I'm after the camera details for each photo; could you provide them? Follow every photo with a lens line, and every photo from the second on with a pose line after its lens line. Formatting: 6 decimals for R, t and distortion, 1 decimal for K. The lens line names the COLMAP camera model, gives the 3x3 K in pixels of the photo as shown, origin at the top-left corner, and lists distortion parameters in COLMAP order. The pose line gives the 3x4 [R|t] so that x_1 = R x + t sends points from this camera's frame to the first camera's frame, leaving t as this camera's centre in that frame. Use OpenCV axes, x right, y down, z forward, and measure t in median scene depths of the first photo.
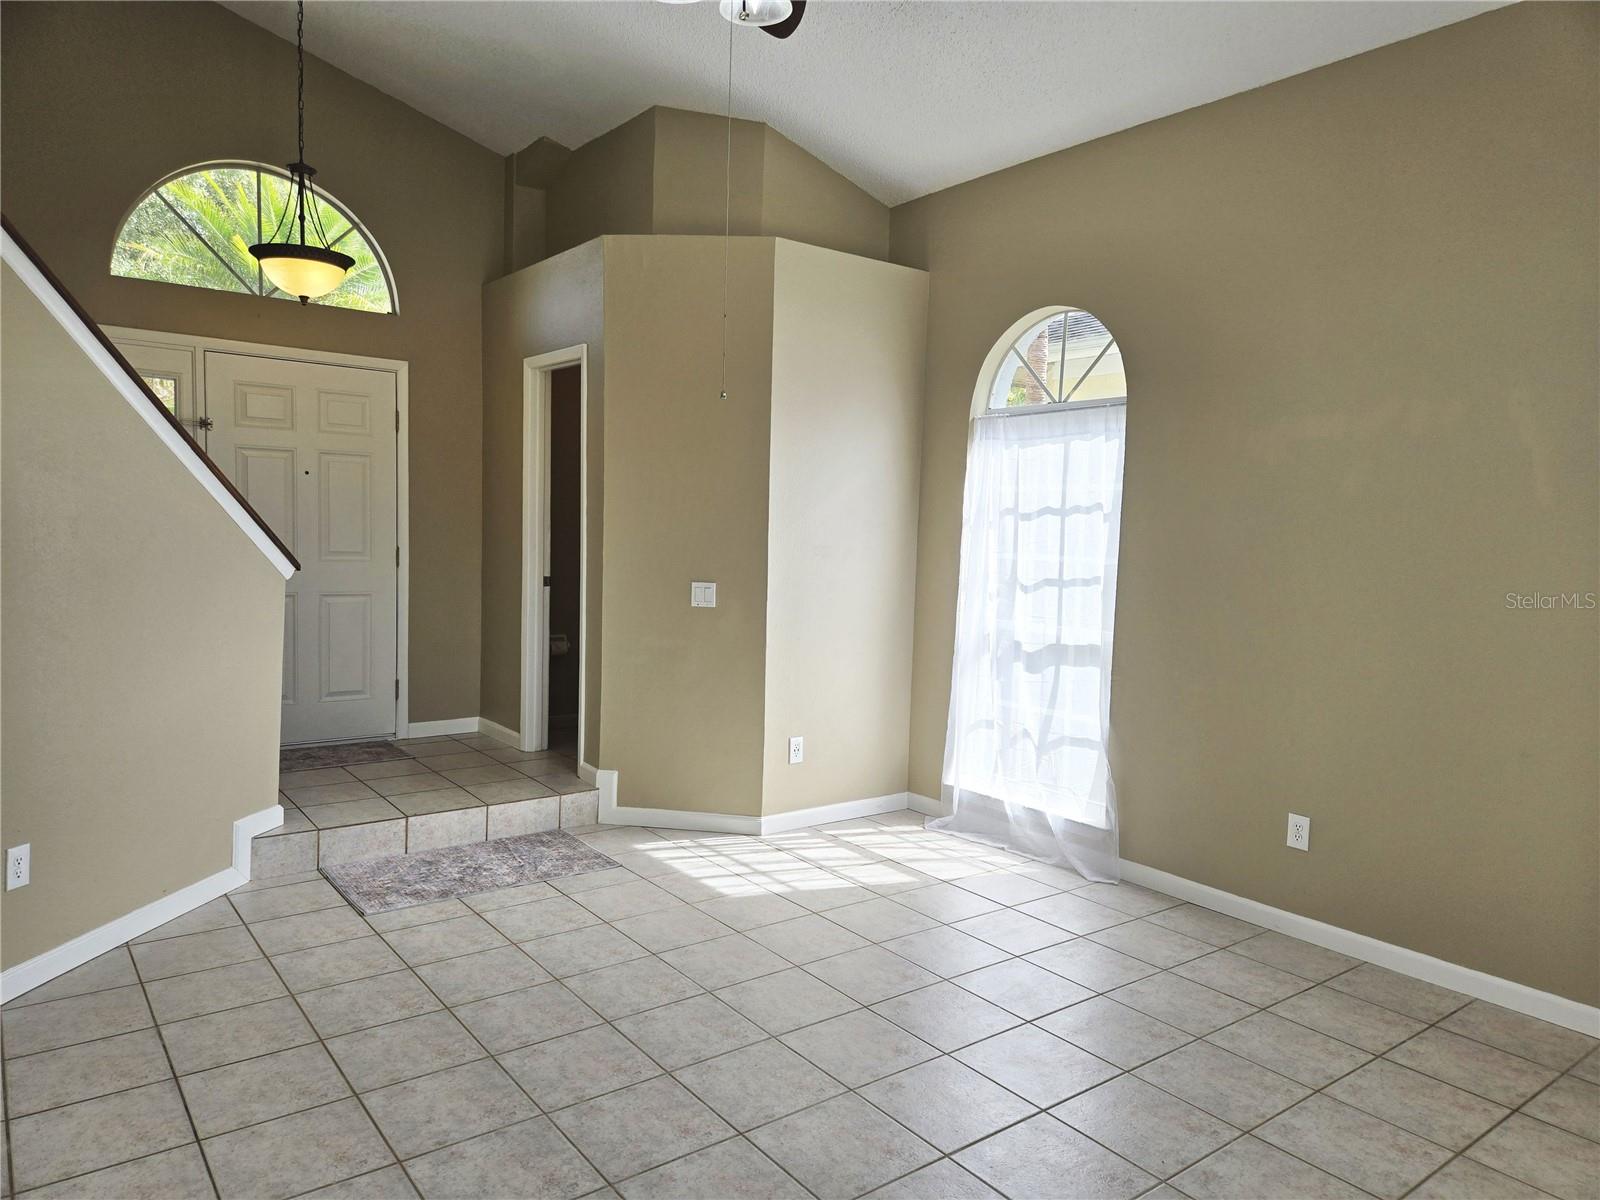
lens RADIAL K [[1033.7, 0, 869.1], [0, 1033.7, 653.7], [0, 0, 1]] dist [-0.049552, -0.007301]
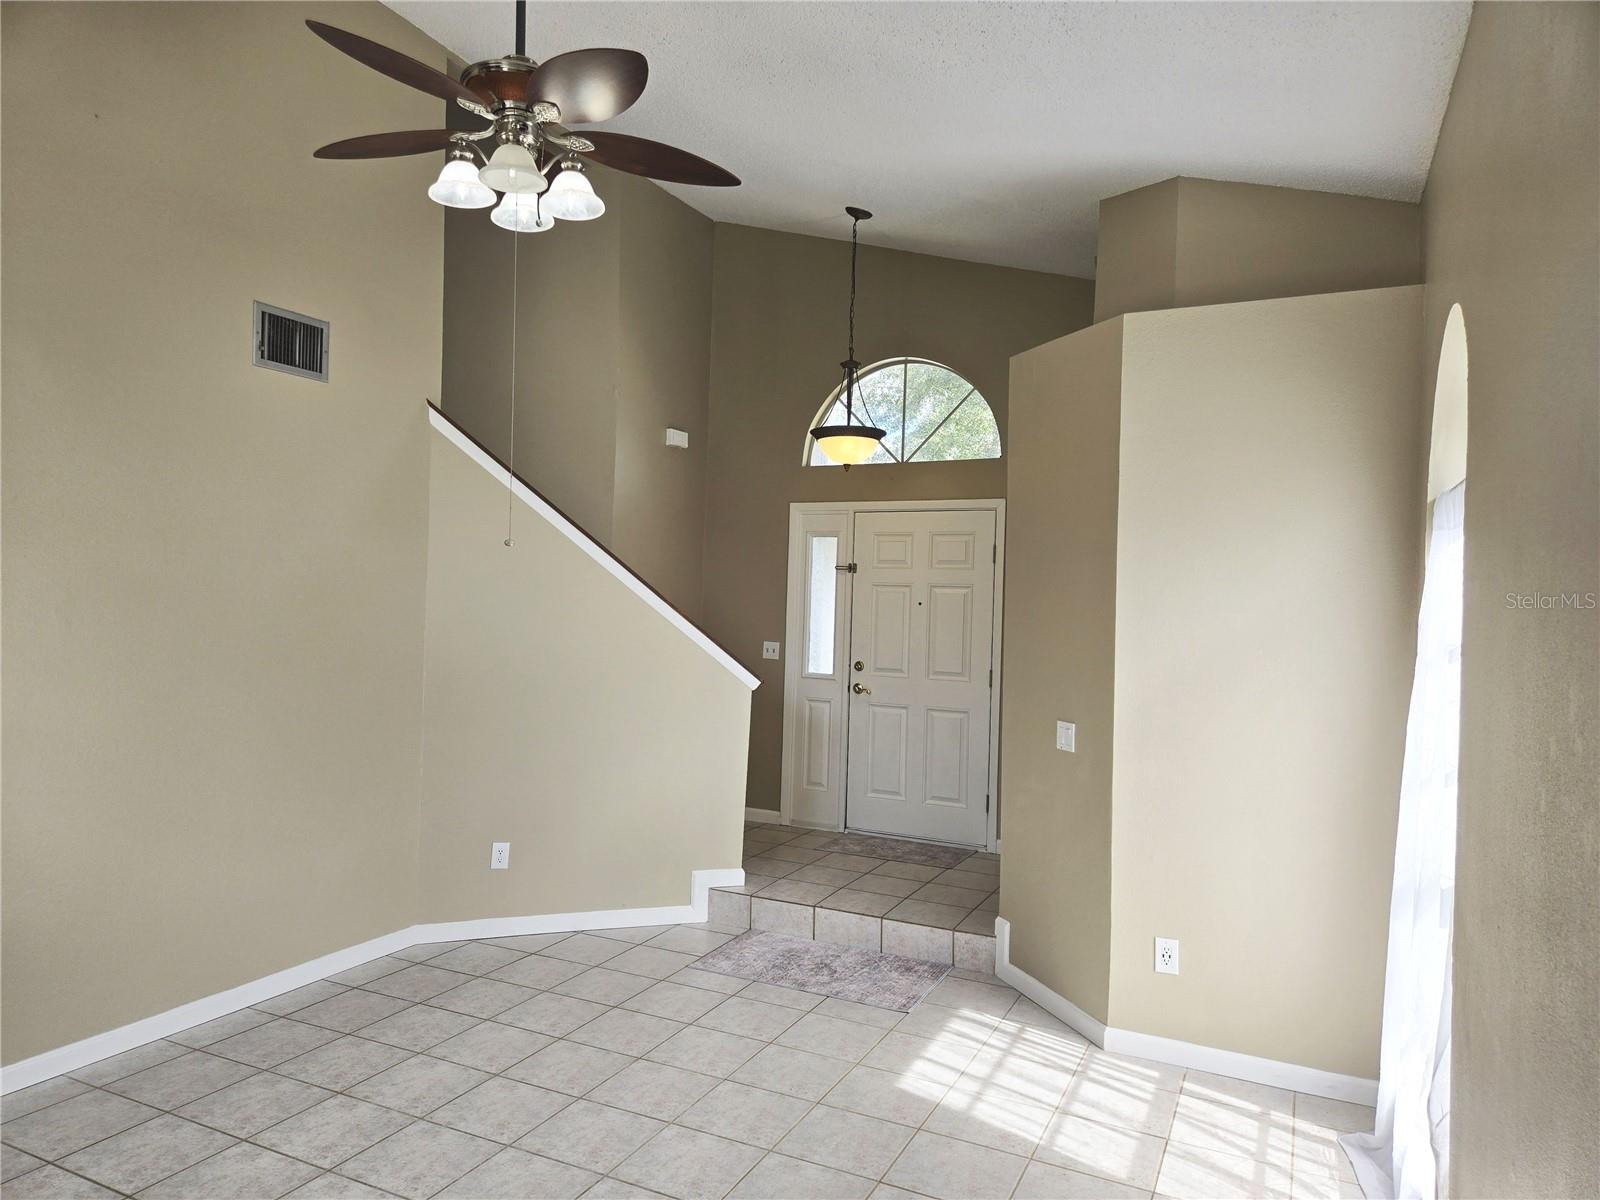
lens RADIAL K [[1033.7, 0, 799.7], [0, 1033.7, 600.2], [0, 0, 1]] dist [-0.049552, -0.007301]
pose [[0.376688, -0.032185, -0.925781, 0.577708], [-0.122679, 0.988860, -0.084295, -0.073703], [0.918181, 0.145327, 0.368543, 0.495583]]
